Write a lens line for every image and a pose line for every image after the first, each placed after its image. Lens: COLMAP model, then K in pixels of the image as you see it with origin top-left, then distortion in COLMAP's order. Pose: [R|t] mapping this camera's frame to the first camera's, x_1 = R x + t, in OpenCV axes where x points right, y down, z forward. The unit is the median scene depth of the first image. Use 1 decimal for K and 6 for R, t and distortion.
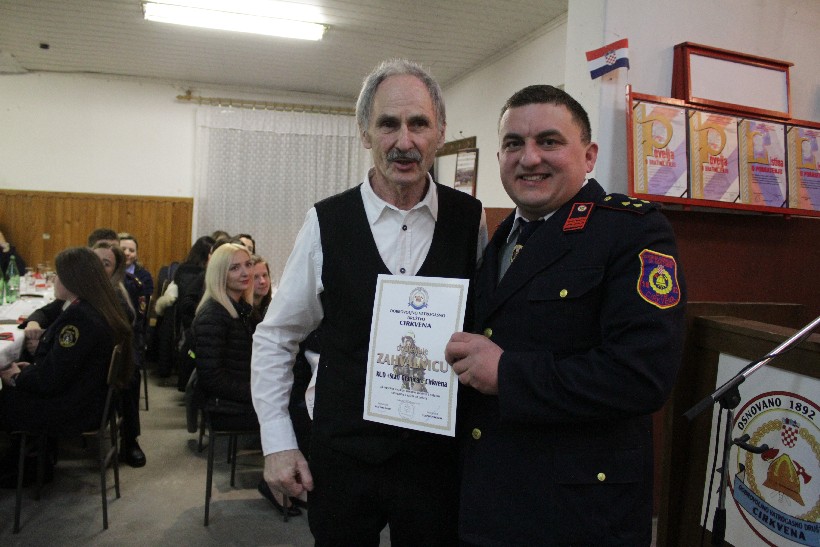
lens RADIAL K [[686.9, 0, 399.7], [0, 686.9, 277.1], [0, 0, 1]] dist [-0.160493, 0.140925]
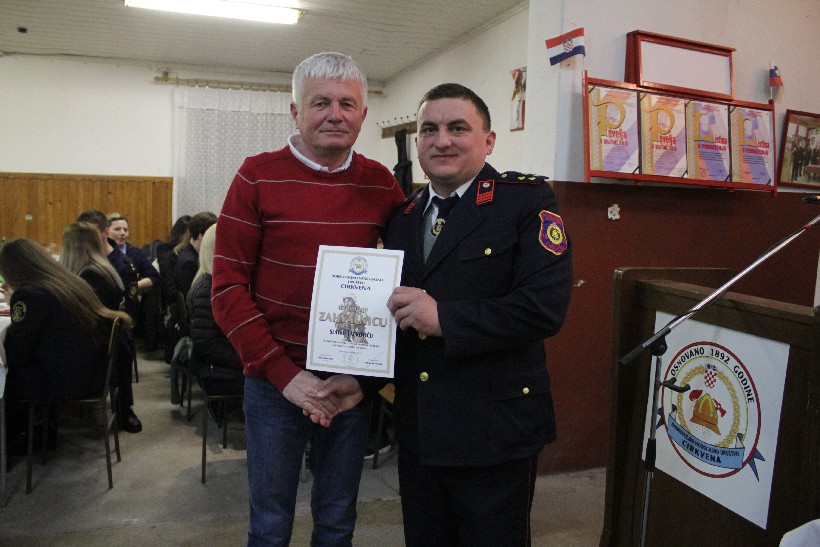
lens RADIAL K [[686.9, 0, 401.3], [0, 686.9, 280.0], [0, 0, 1]] dist [-0.160493, 0.140925]
pose [[0.999023, -0.018479, 0.040142, -0.005253], [0.016751, 0.998936, 0.042977, 0.001125], [-0.040894, -0.042262, 0.998269, -0.084193]]
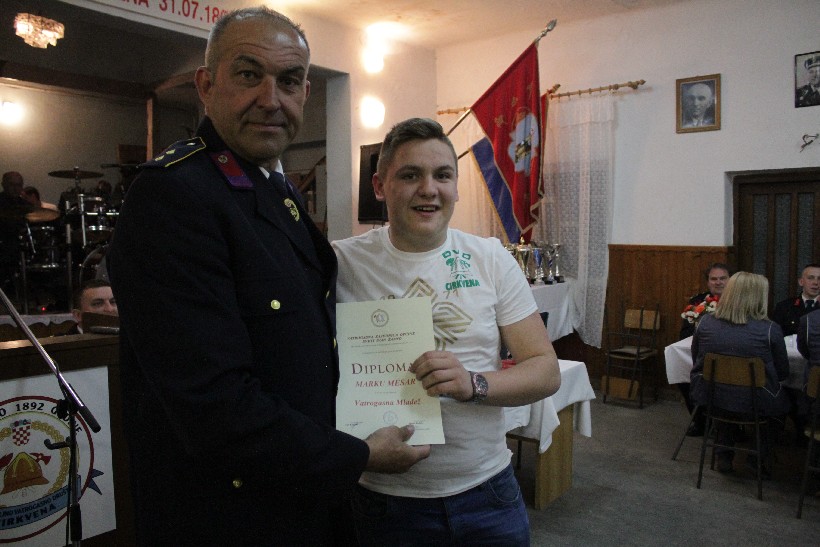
lens RADIAL K [[686.9, 0, 403.2], [0, 686.9, 274.8], [0, 0, 1]] dist [-0.160493, 0.140925]
pose [[-0.548091, -0.076853, 0.832881, -0.329942], [0.061346, 0.989394, 0.131664, -0.066362], [-0.834166, 0.123257, -0.537563, 0.503609]]
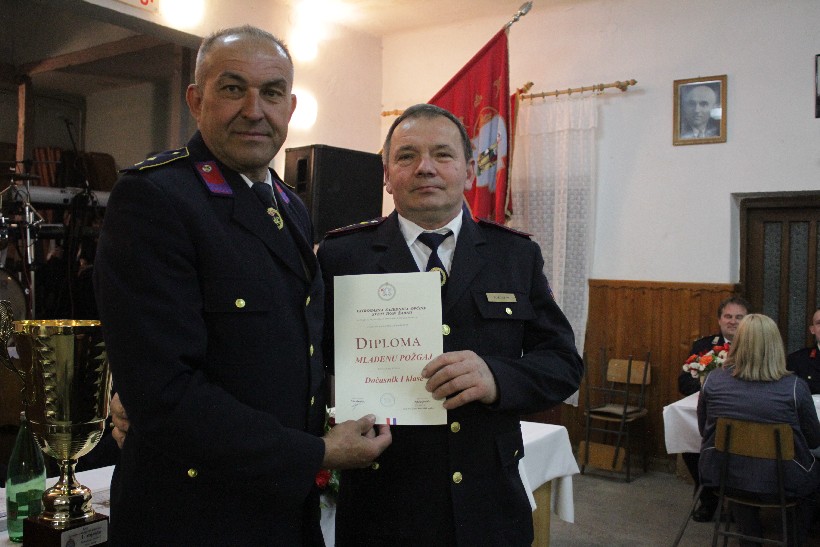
lens RADIAL K [[807.1, 0, 405.8], [0, 807.1, 277.9], [0, 0, 1]] dist [-0.083973, 0.000000]
pose [[-0.615476, -0.052434, 0.786409, -0.244875], [0.031766, 0.995324, 0.091225, -0.048594], [-0.787515, 0.081128, -0.610932, 0.445617]]
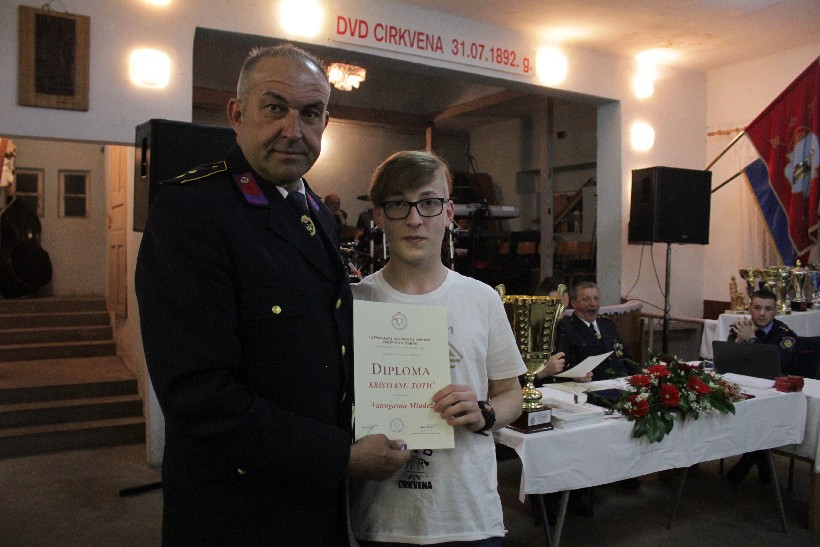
lens RADIAL K [[686.9, 0, 397.5], [0, 686.9, 273.6], [0, 0, 1]] dist [-0.160493, 0.140925]
pose [[-0.205451, -0.063735, 0.976590, -0.449676], [0.070347, 0.994334, 0.079692, -0.081633], [-0.976136, 0.085073, -0.199803, 0.619250]]
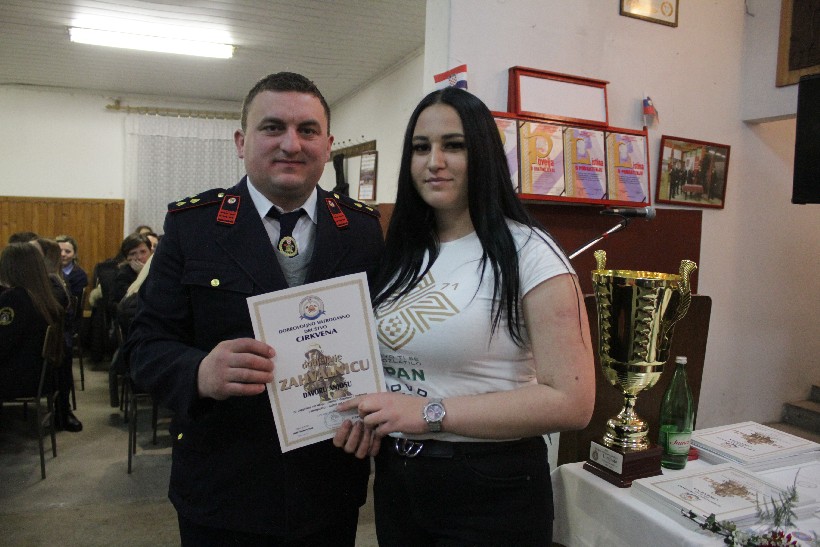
lens RADIAL K [[686.9, 0, 401.9], [0, 686.9, 277.8], [0, 0, 1]] dist [-0.160493, 0.140925]
pose [[0.996884, -0.023983, 0.075142, 0.111577], [0.023411, 0.999690, 0.008482, 0.019940], [-0.075322, -0.006697, 0.997137, -0.217443]]
